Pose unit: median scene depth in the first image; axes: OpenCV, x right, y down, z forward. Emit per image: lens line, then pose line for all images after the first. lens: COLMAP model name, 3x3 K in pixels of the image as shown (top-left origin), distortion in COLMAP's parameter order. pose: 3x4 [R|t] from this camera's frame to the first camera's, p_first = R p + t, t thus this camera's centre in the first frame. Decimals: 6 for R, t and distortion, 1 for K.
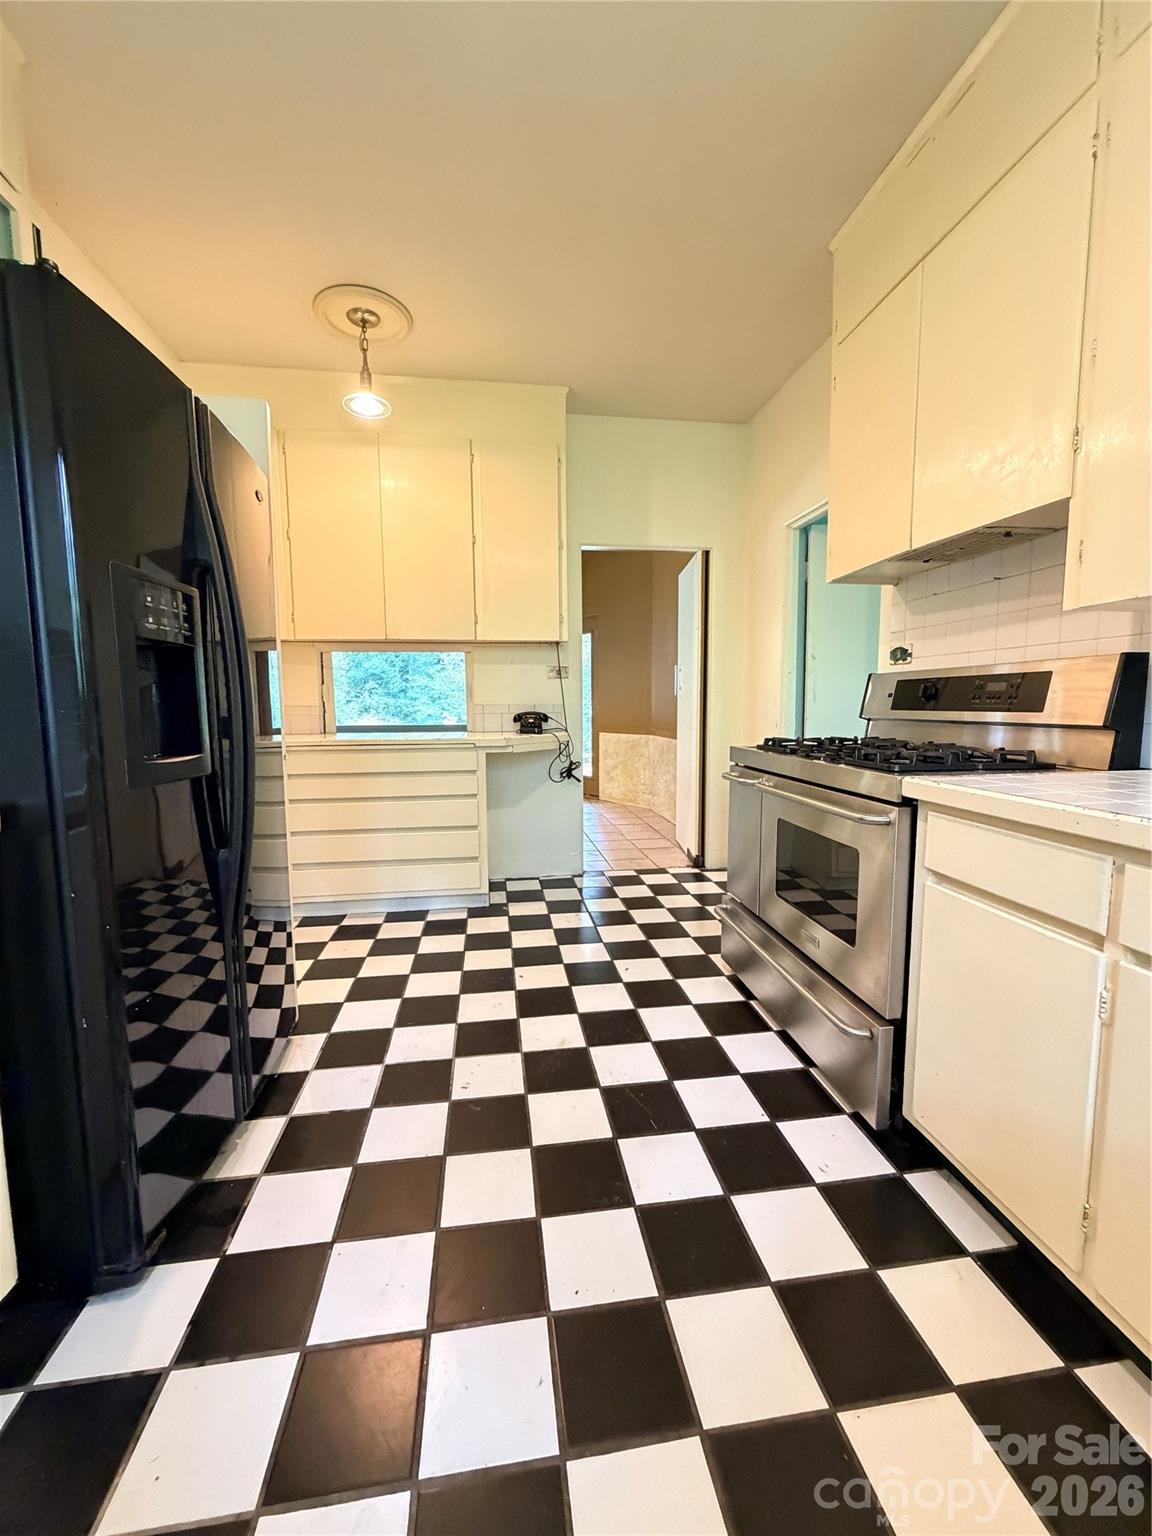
lens RADIAL K [[606.8, 0, 585.9], [0, 606.8, 760.6], [0, 0, 1]] dist [-0.017860, 0.000682]
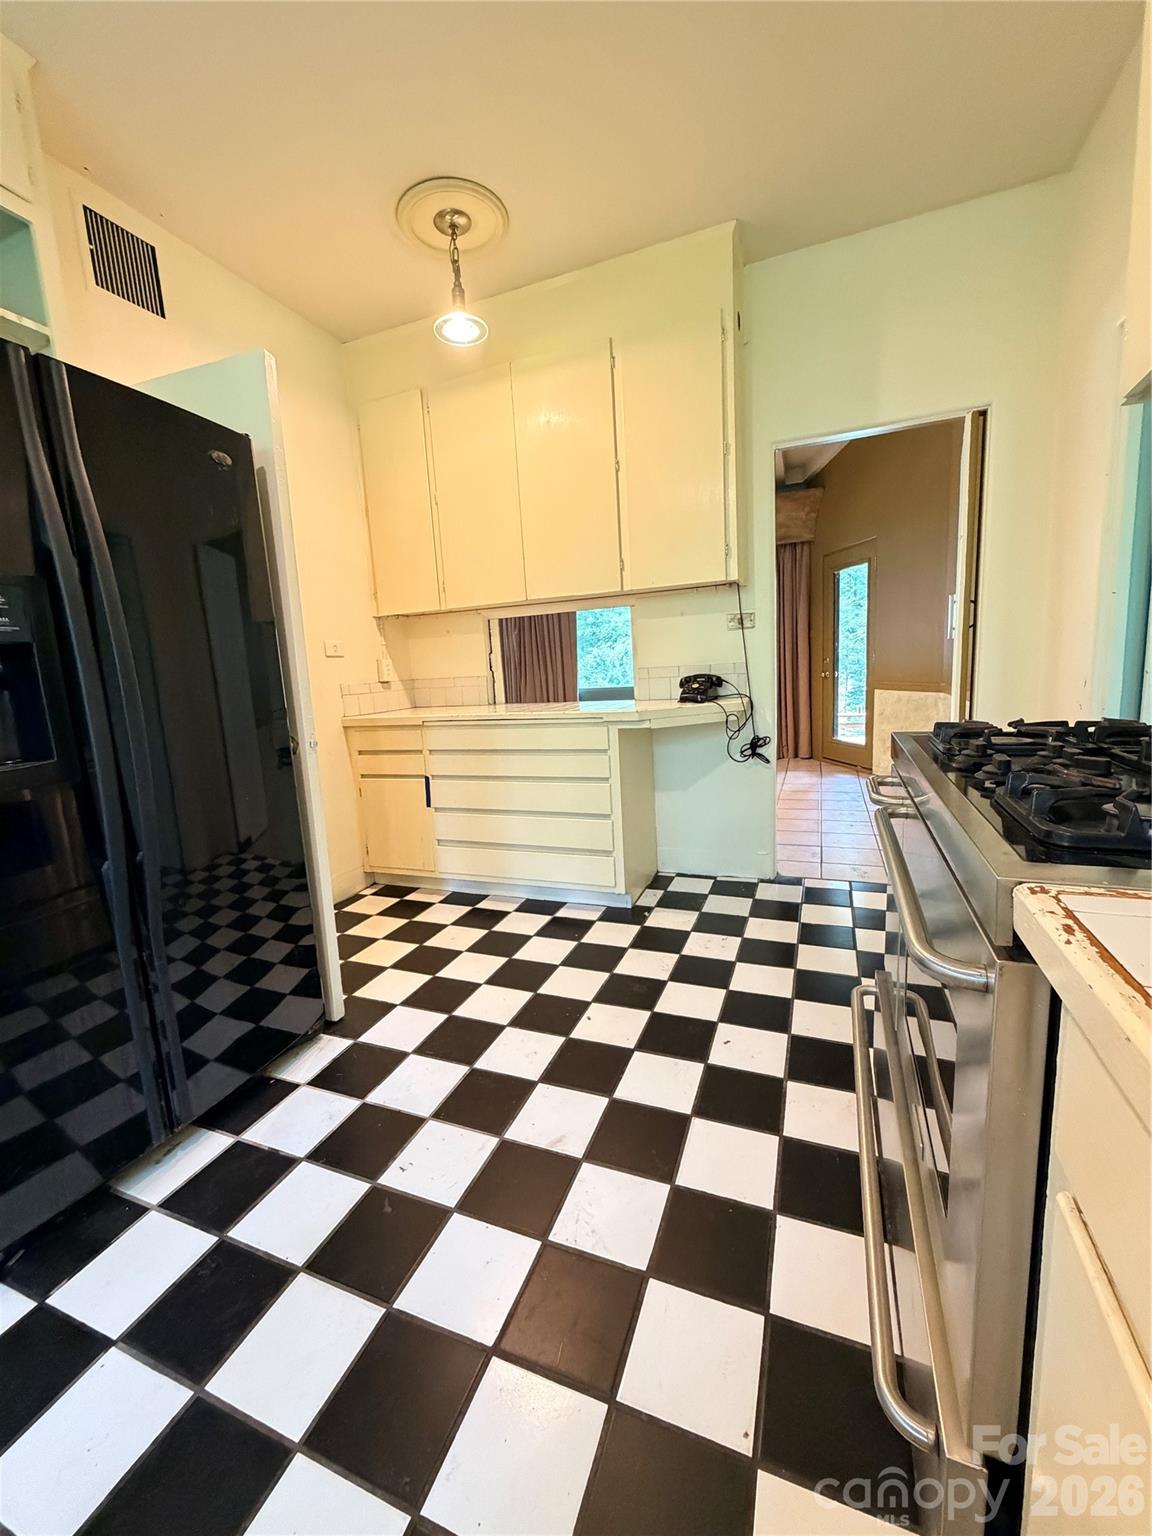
lens RADIAL K [[606.8, 0, 572.1], [0, 606.8, 766.4], [0, 0, 1]] dist [-0.017860, 0.000682]
pose [[0.860723, 0.039212, -0.507561, 0.186457], [0.003407, 0.996563, 0.082767, -0.027933], [0.509062, -0.072969, 0.857631, 0.233677]]
